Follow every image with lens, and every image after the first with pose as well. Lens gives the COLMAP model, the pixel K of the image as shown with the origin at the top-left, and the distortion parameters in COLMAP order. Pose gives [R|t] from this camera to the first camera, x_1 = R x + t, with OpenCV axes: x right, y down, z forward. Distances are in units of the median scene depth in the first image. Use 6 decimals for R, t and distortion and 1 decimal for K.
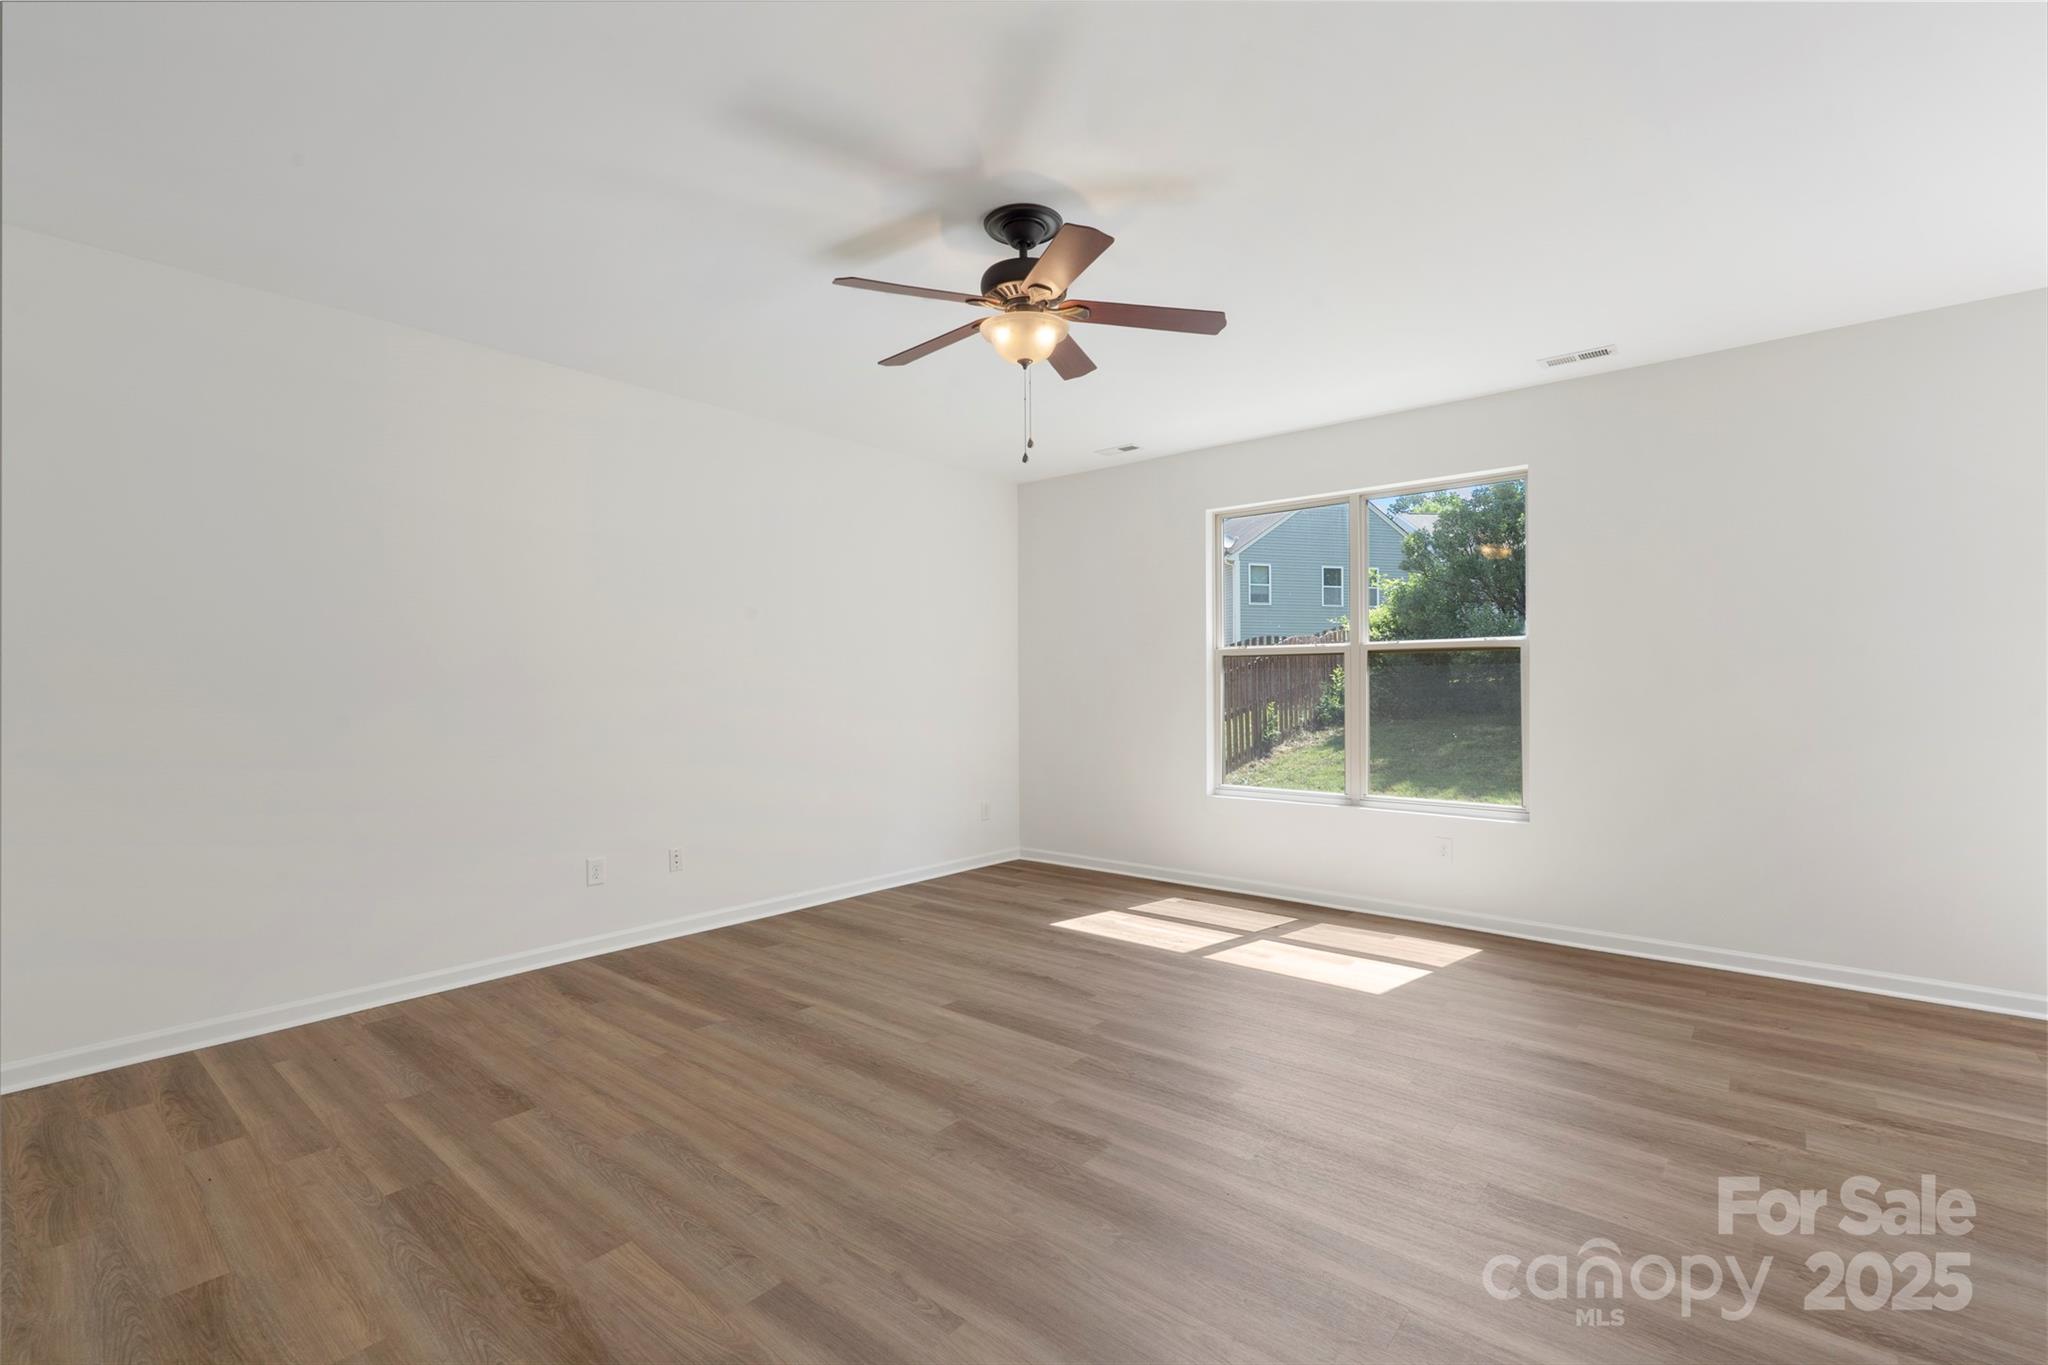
lens RADIAL K [[897.8, 0, 1025.4], [0, 897.8, 679.4], [0, 0, 1]] dist [-0.002015, -0.000284]
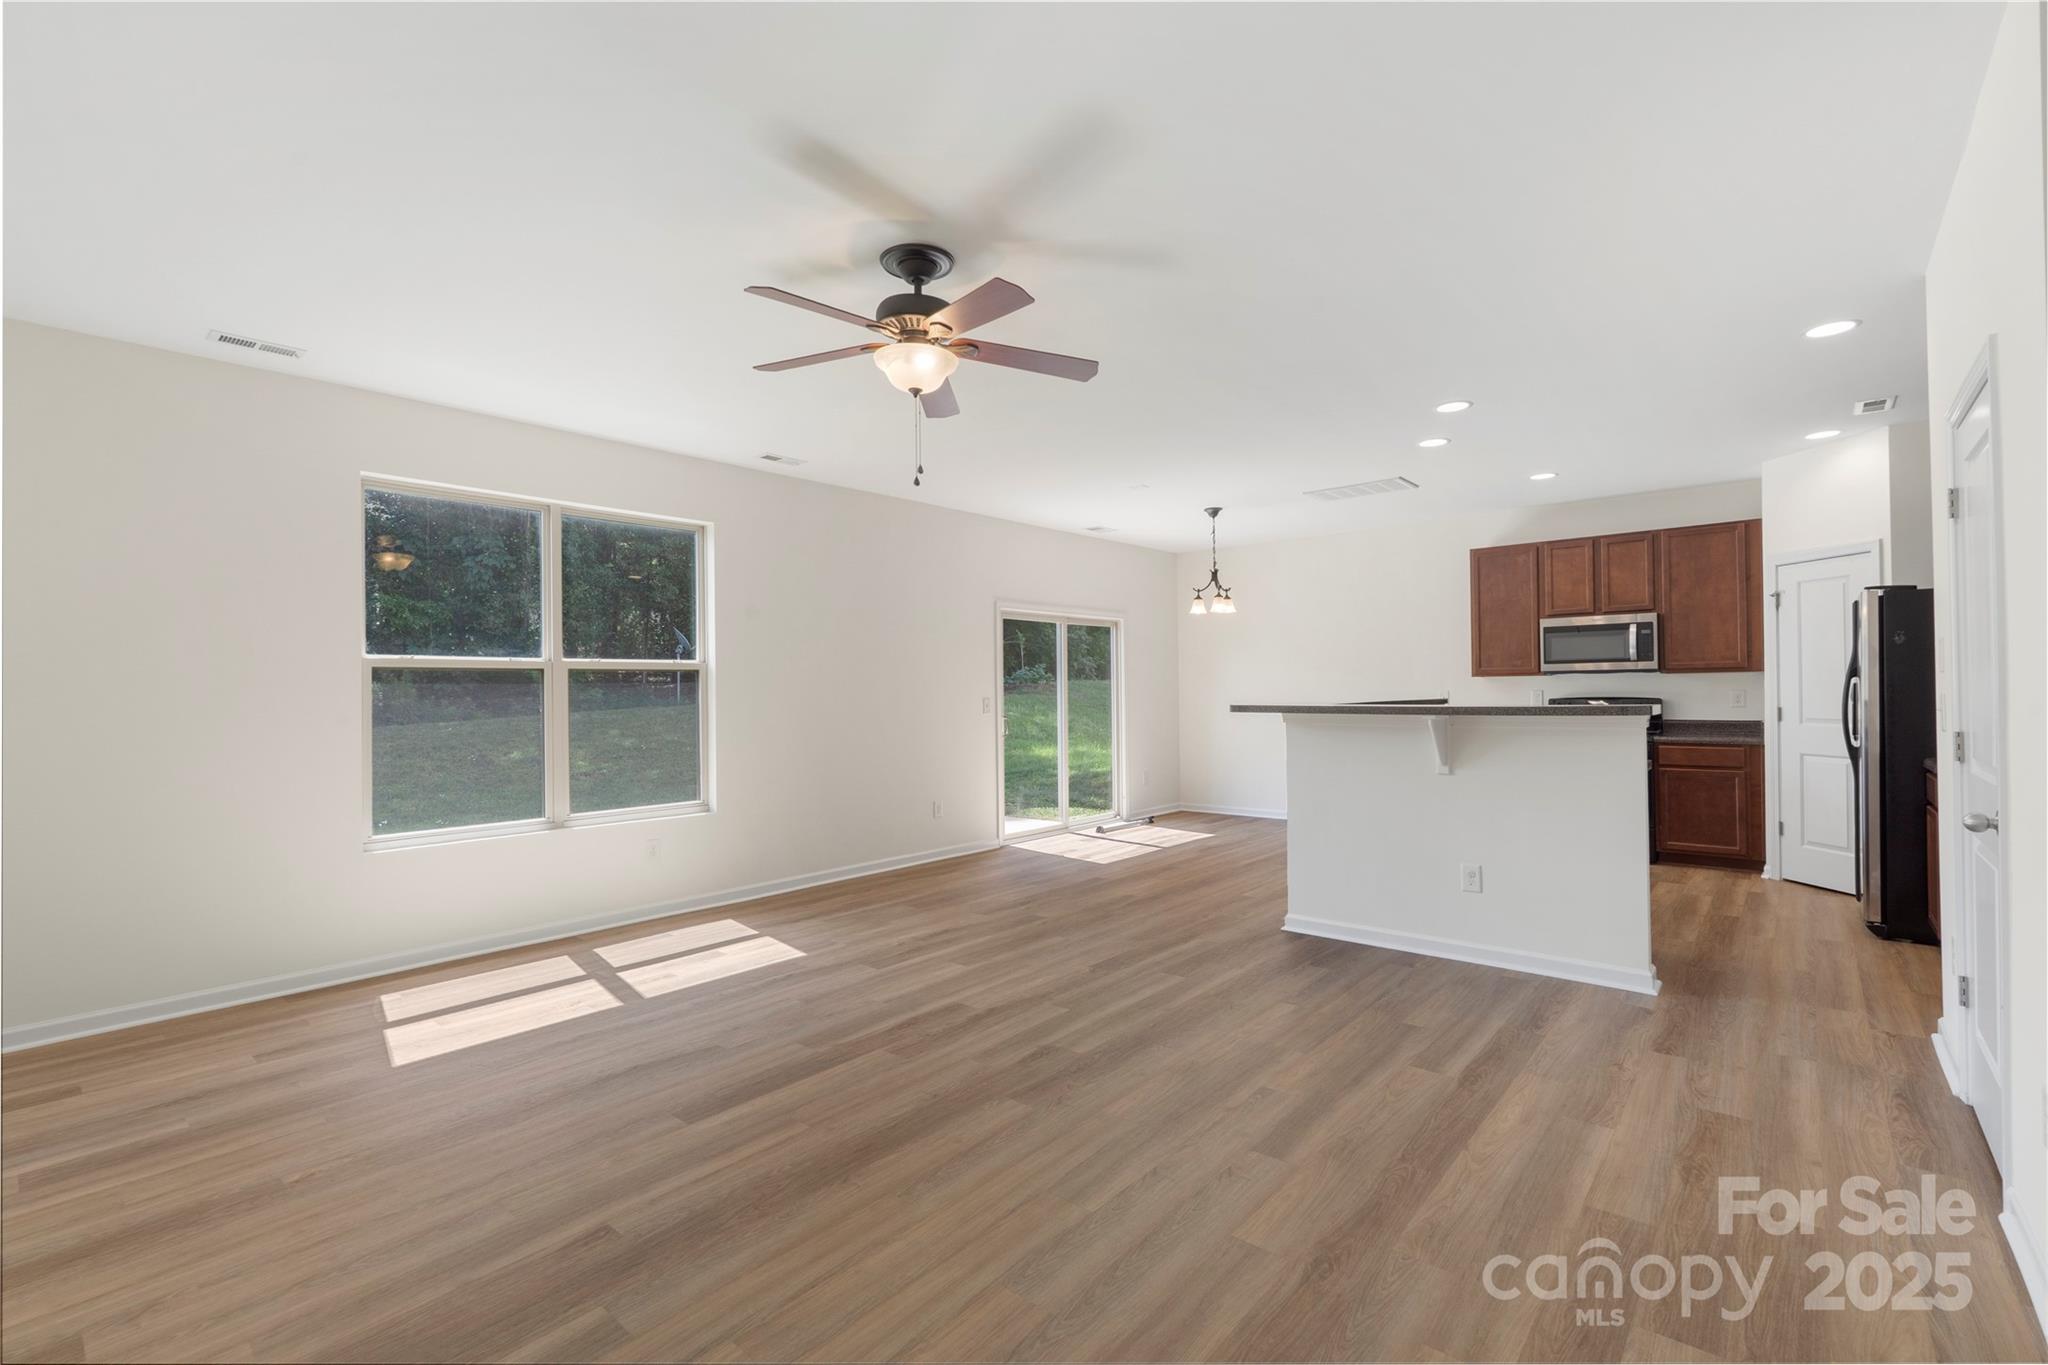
lens RADIAL K [[897.8, 0, 1026.0], [0, 897.8, 676.5], [0, 0, 1]] dist [-0.002015, -0.000284]
pose [[0.016755, 0.022692, 0.999602, -0.855102], [0.009410, 0.999695, -0.022852, 0.006441], [-0.999815, 0.009789, 0.016536, 0.699205]]
